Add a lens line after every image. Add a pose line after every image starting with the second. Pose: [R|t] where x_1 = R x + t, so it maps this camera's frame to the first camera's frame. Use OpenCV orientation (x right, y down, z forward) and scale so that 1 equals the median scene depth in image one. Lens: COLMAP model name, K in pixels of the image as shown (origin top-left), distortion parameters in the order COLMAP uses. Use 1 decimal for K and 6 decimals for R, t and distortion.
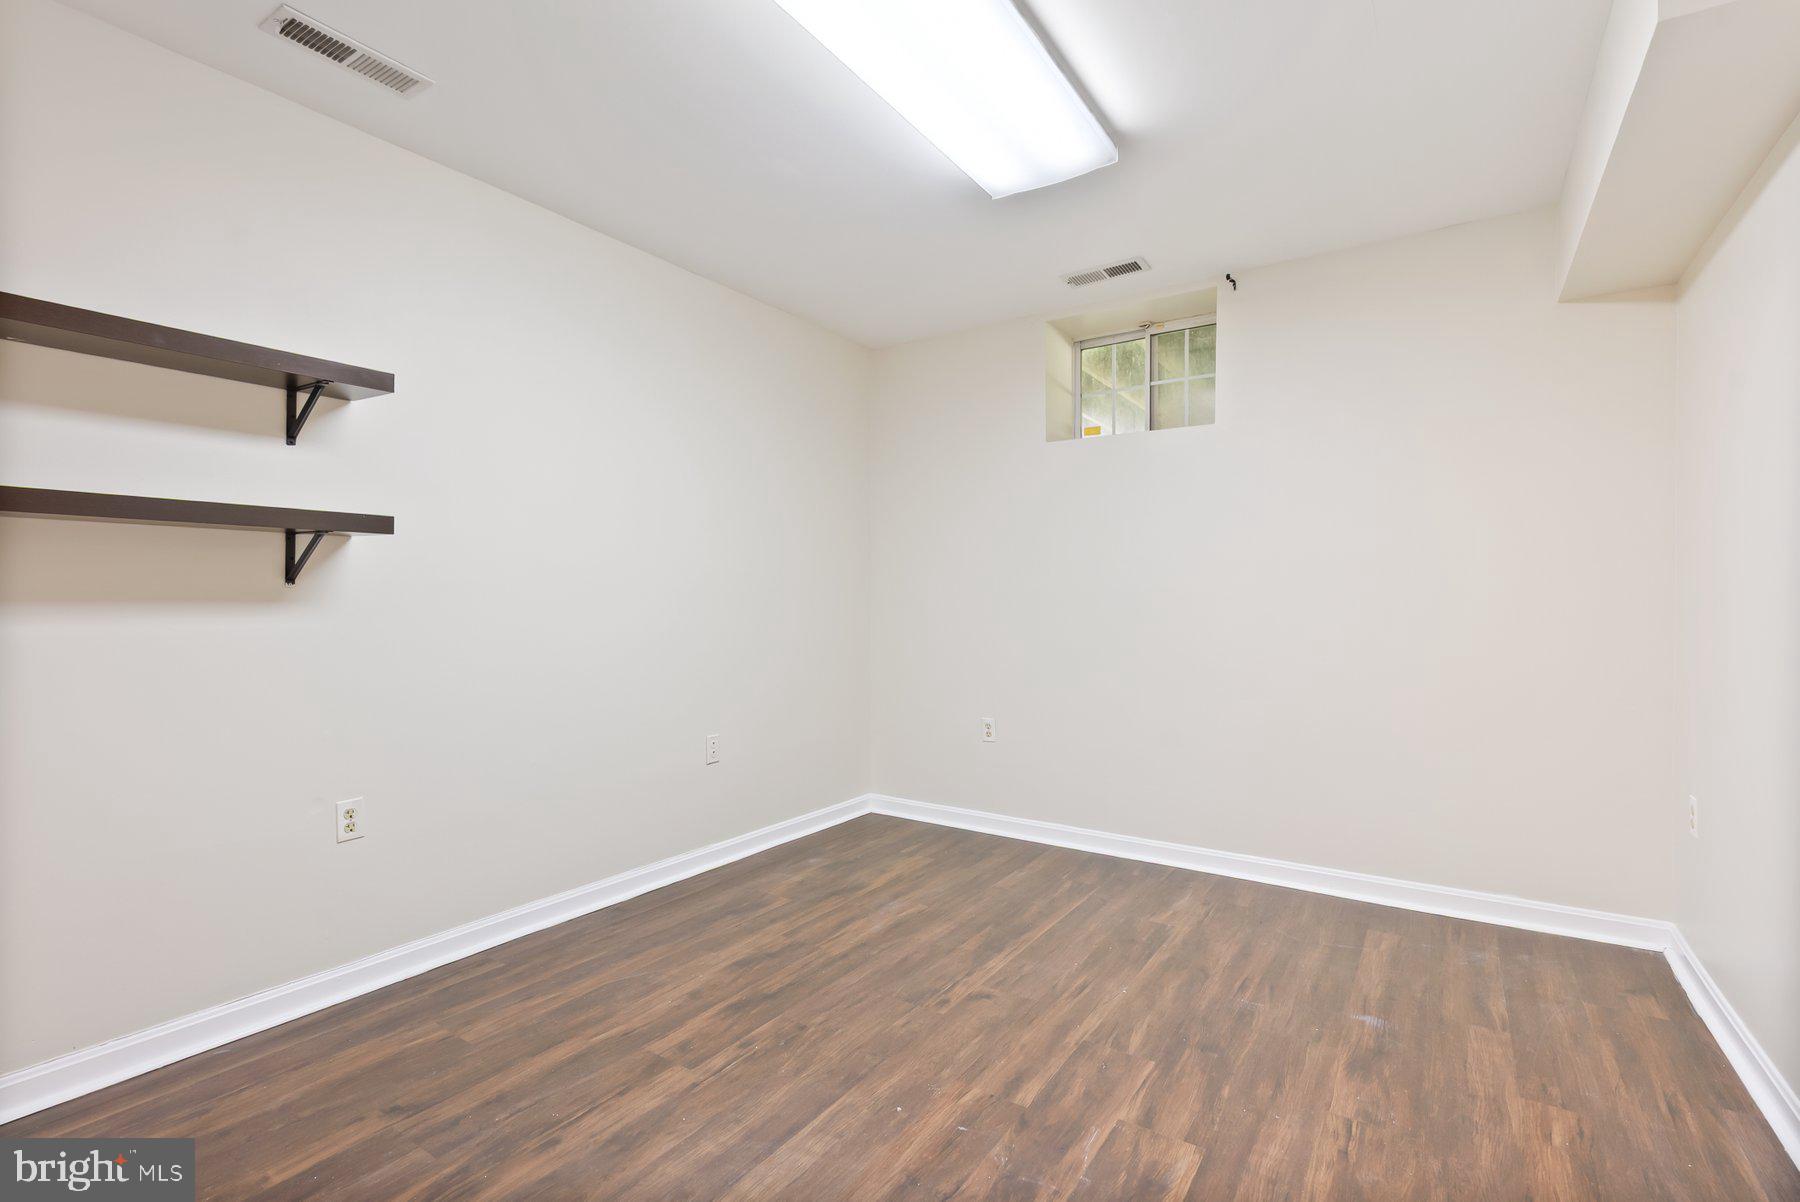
lens RADIAL K [[815.9, 0, 895.0], [0, 815.9, 596.7], [0, 0, 1]] dist [-0.002024, -0.000143]
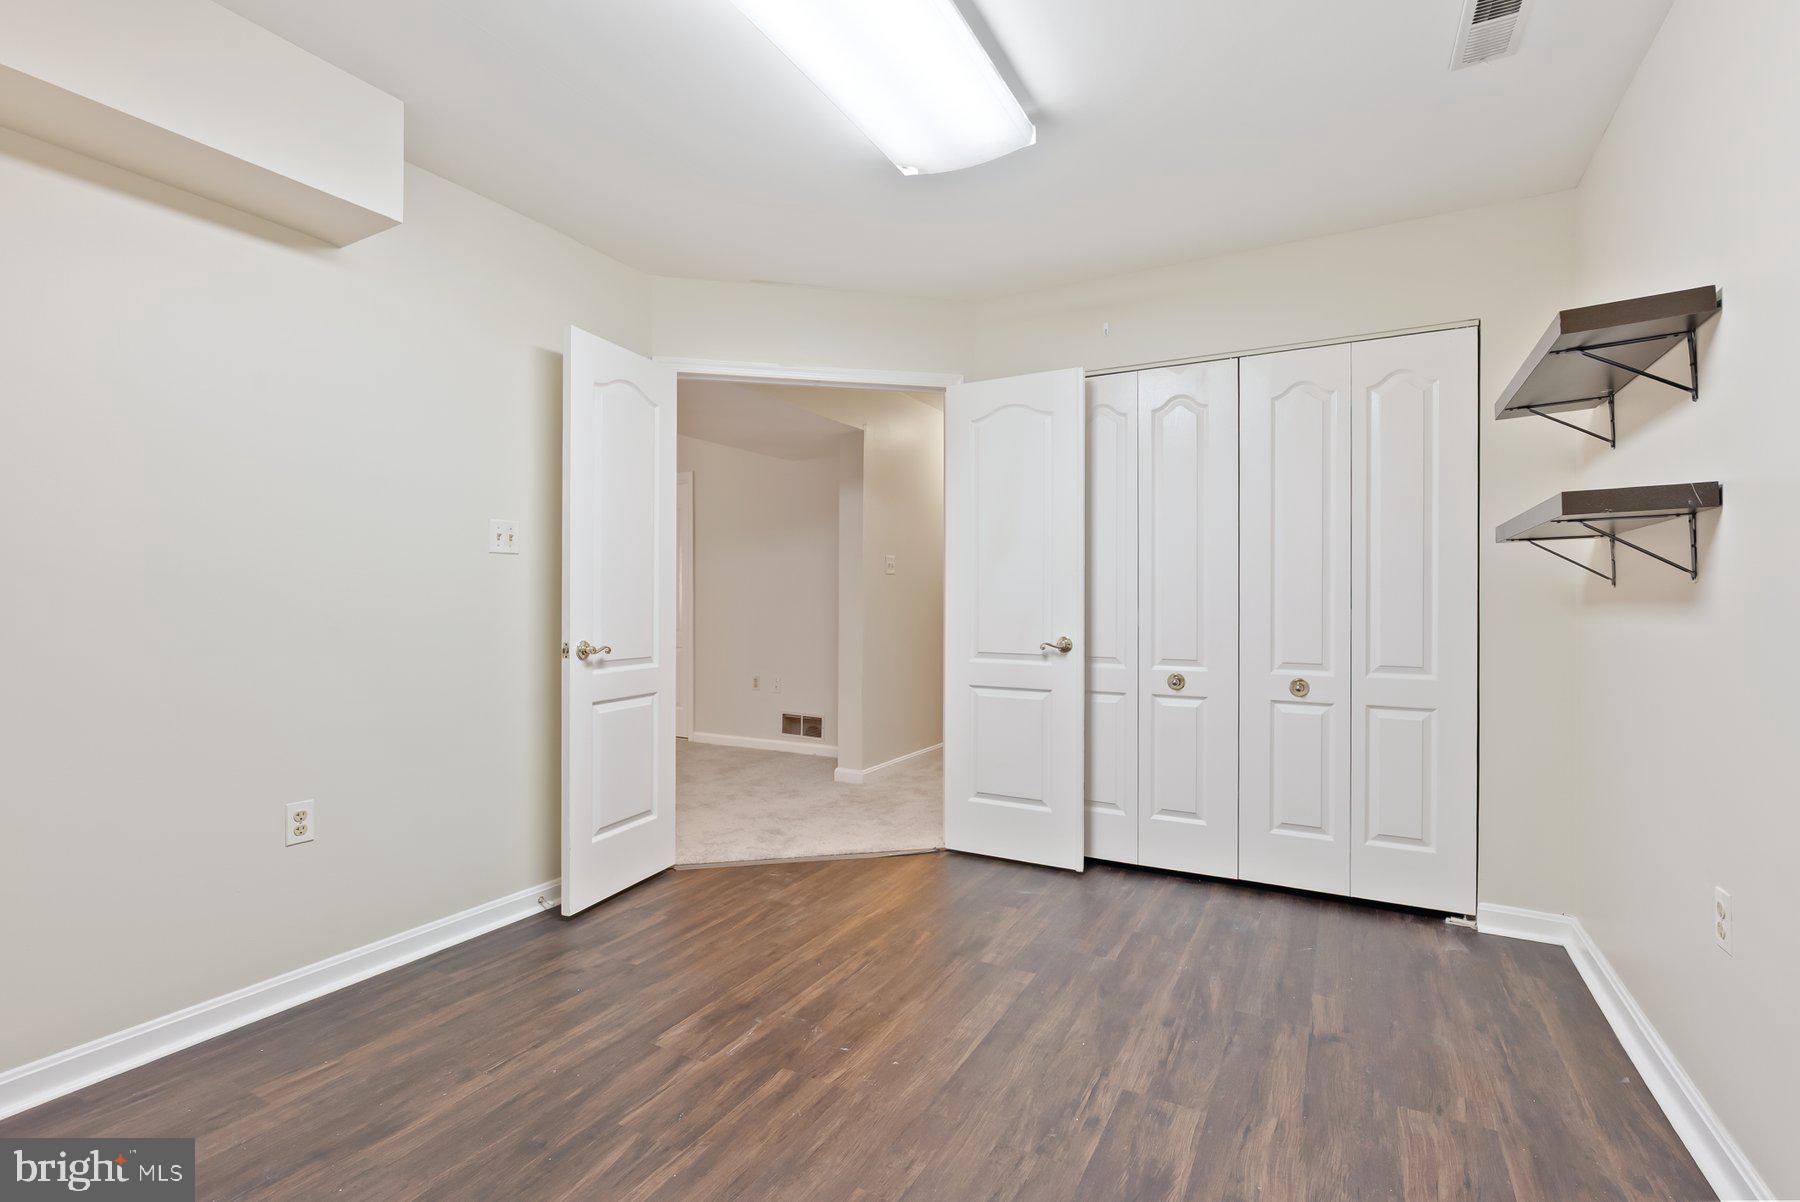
lens RADIAL K [[815.9, 0, 895.0], [0, 815.9, 596.7], [0, 0, 1]] dist [-0.002024, -0.000143]
pose [[-0.996010, -0.004471, -0.089135, 0.107340], [-0.003667, 0.999951, -0.009179, 0.012307], [0.089171, -0.008816, -0.995977, 1.977038]]
